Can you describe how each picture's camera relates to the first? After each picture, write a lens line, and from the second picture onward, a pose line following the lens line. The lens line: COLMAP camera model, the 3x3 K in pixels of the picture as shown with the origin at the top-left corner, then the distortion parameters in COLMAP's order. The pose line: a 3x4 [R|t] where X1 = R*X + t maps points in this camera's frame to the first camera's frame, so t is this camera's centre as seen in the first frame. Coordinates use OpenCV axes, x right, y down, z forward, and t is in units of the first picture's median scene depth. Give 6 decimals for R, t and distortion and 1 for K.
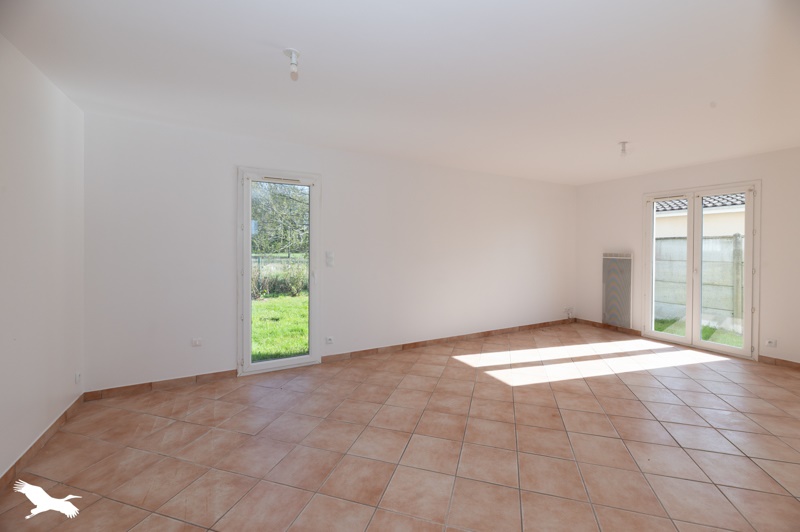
lens RADIAL K [[337.2, 0, 400.6], [0, 337.2, 250.9], [0, 0, 1]] dist [-0.001812, -0.000171]
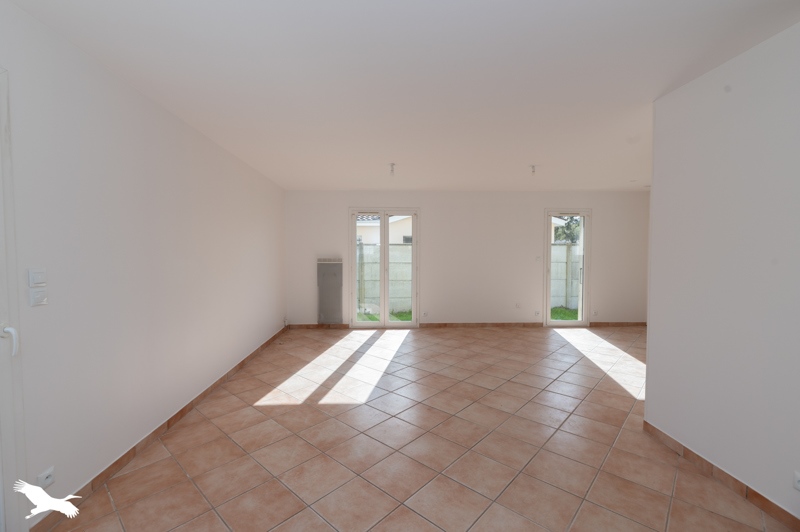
lens RADIAL K [[349.6, 0, 400.0], [0, 349.6, 266.0], [0, 0, 1]] dist [0.000027, 0.000010]
pose [[0.429095, -0.039632, 0.902390, -0.388941], [0.011283, 0.999194, 0.038519, -0.012645], [-0.903189, -0.006346, 0.429196, 0.399885]]
